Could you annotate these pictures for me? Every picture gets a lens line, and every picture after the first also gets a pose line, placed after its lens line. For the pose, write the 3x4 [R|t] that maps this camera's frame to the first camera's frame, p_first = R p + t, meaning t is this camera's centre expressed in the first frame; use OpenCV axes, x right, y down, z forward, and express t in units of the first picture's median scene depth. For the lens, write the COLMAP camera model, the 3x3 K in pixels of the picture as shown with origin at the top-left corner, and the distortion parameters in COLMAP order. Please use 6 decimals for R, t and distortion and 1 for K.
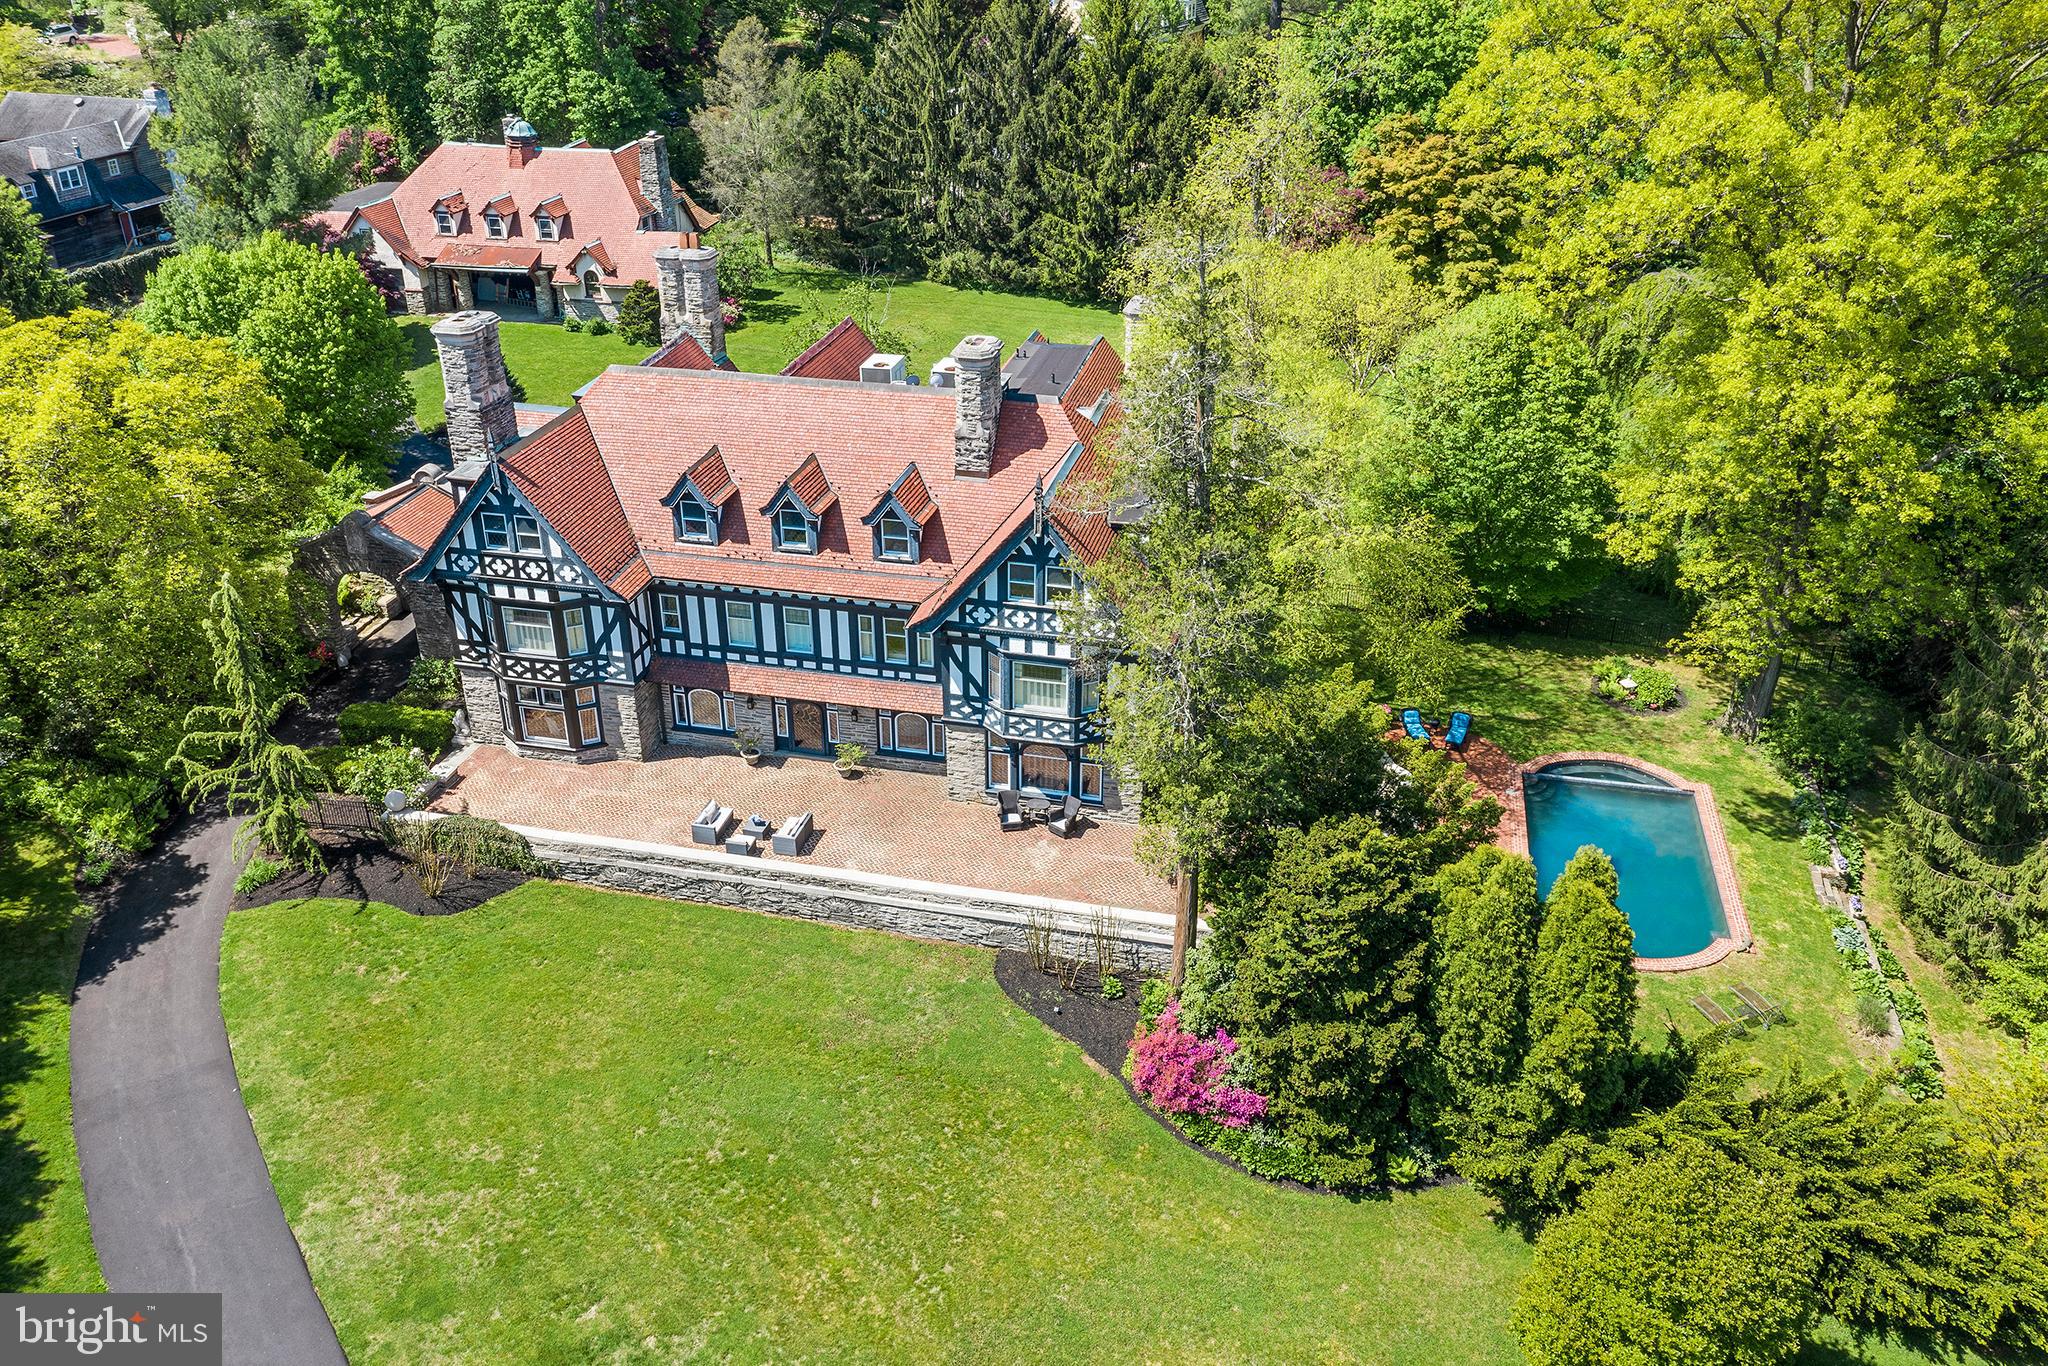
lens RADIAL K [[1645.5, 0, 1024.0], [0, 1645.5, 683.0], [0, 0, 1]] dist [-0.007893, 0.018887]
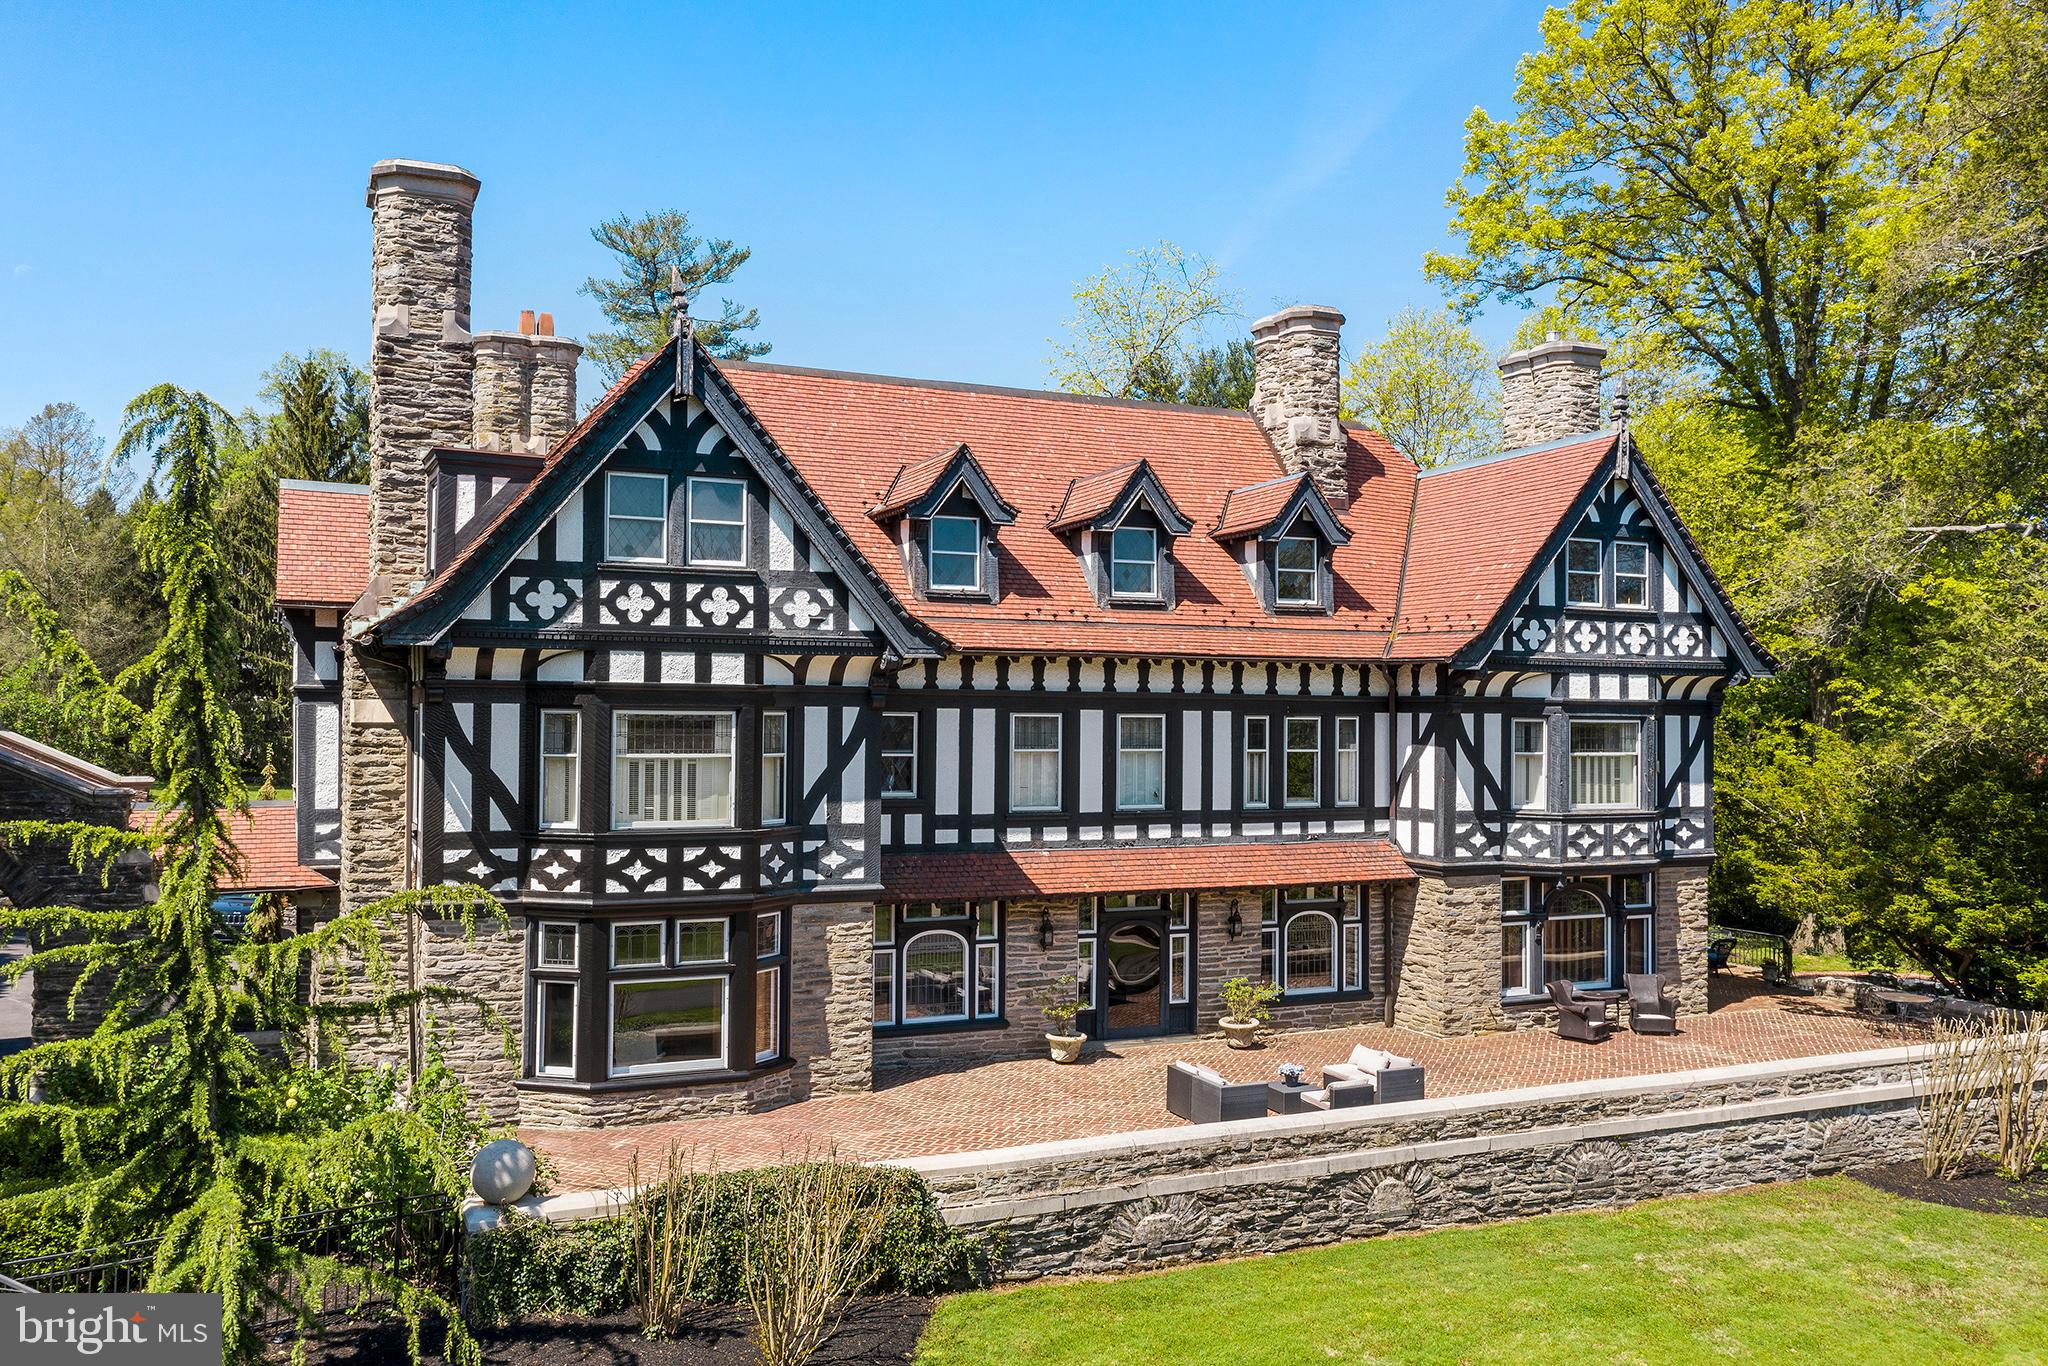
lens RADIAL K [[1664.6, 0, 1024.0], [0, 1664.6, 683.0], [0, 0, 1]] dist [-0.009036, 0.013039]
pose [[0.785866, 0.019929, 0.618076, -0.505464], [0.282136, 0.877841, -0.387032, 0.144301], [-0.550286, 0.478537, 0.684243, 0.653197]]
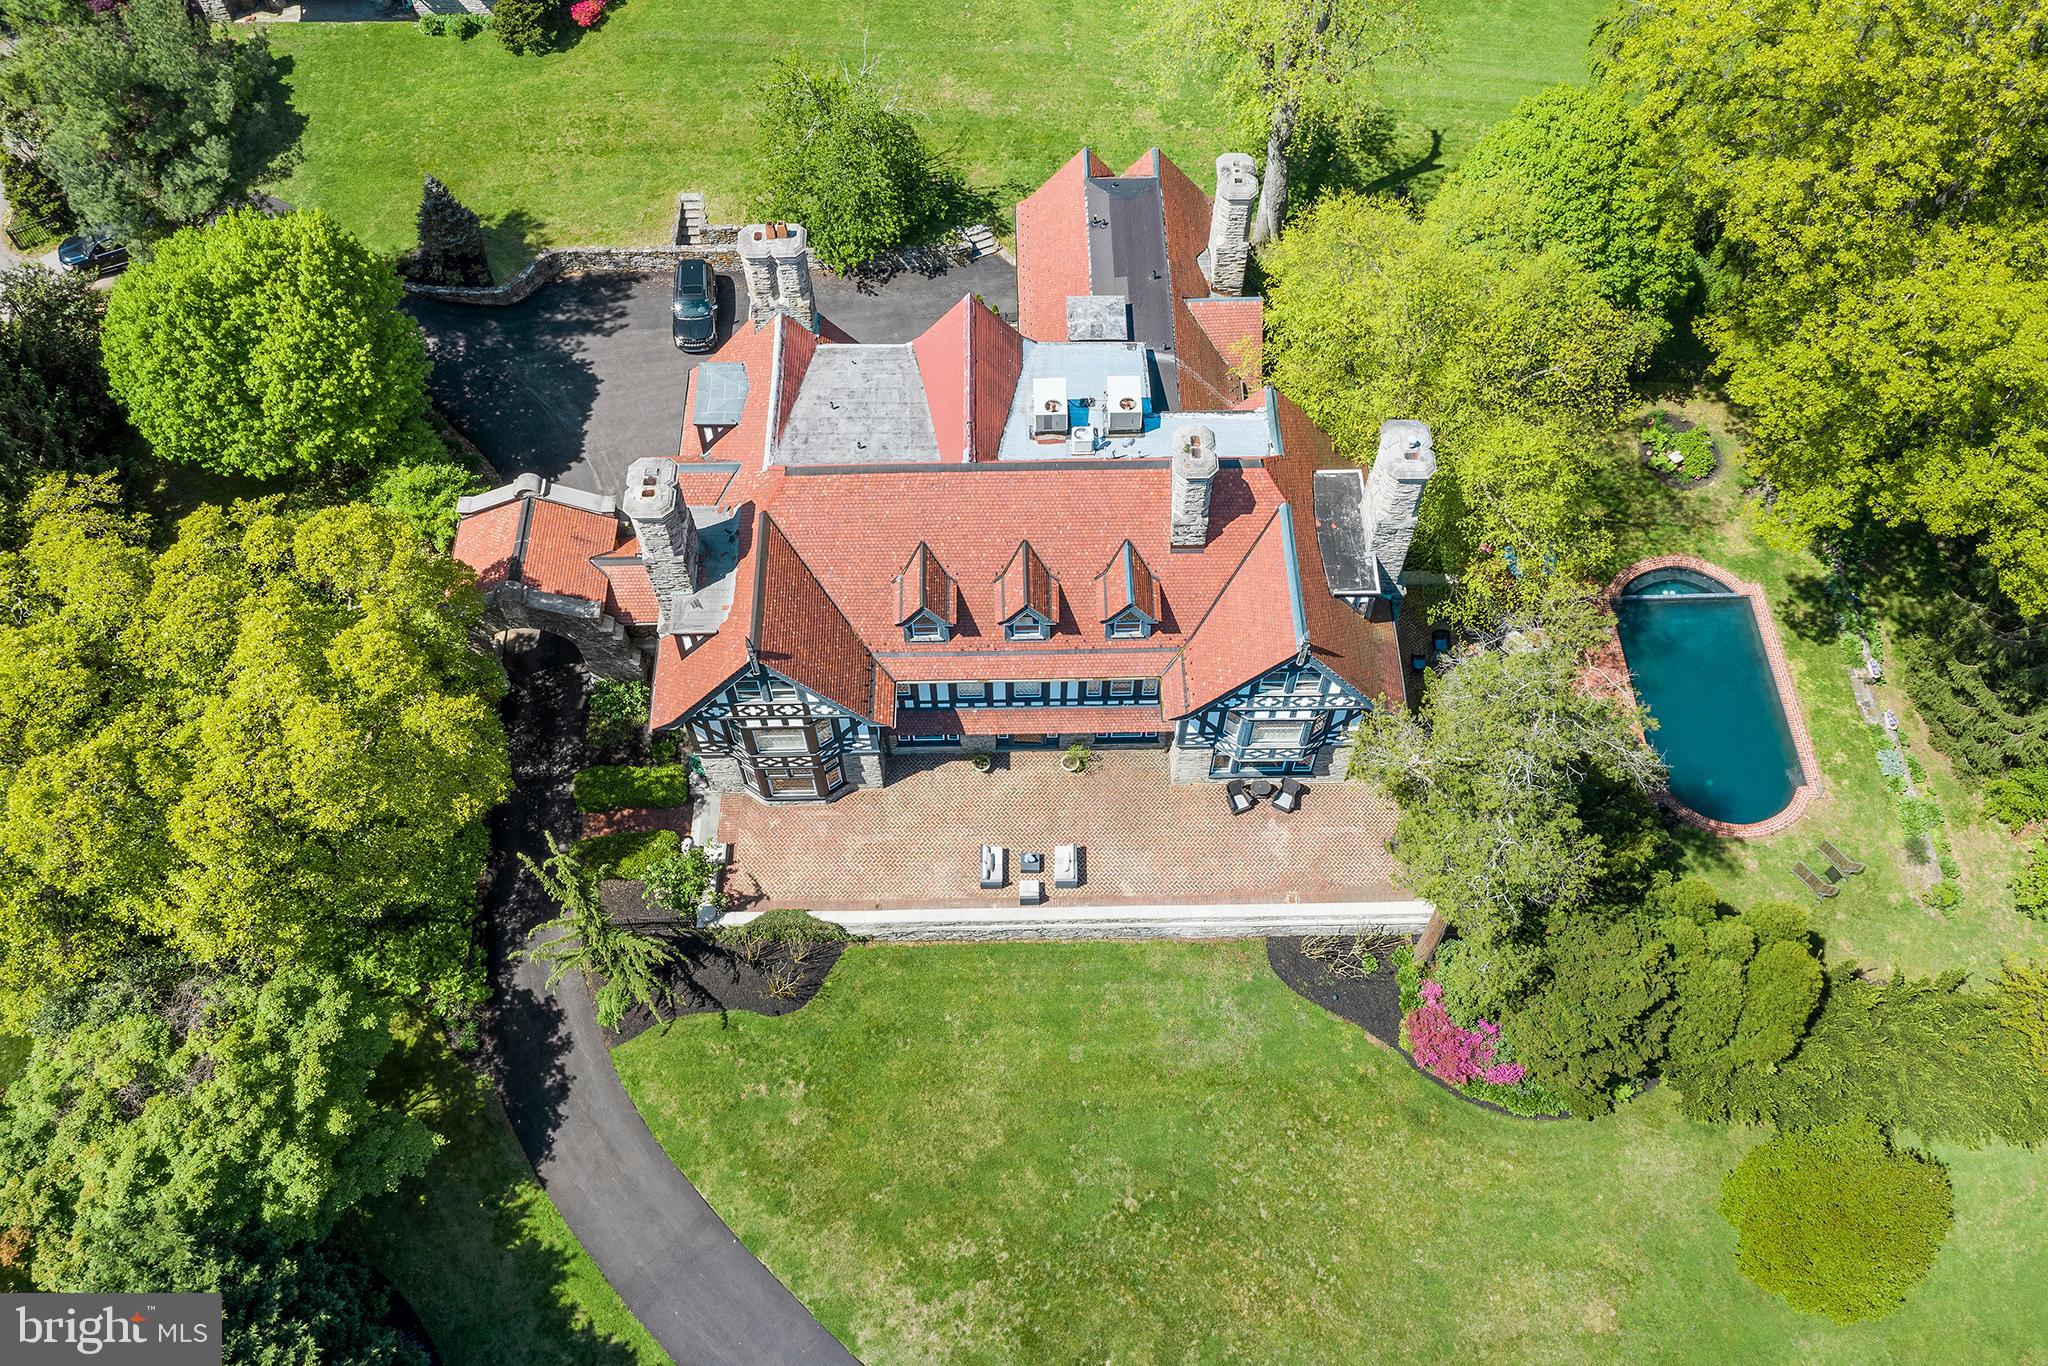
lens RADIAL K [[1656.5, 0, 1024.0], [0, 1656.5, 683.0], [0, 0, 1]] dist [-0.006117, 0.010128]
pose [[0.969292, -0.212015, 0.124587, -0.278310], [0.116819, 0.842808, 0.525384, -0.611241], [-0.216393, -0.494696, 0.841694, 0.092498]]
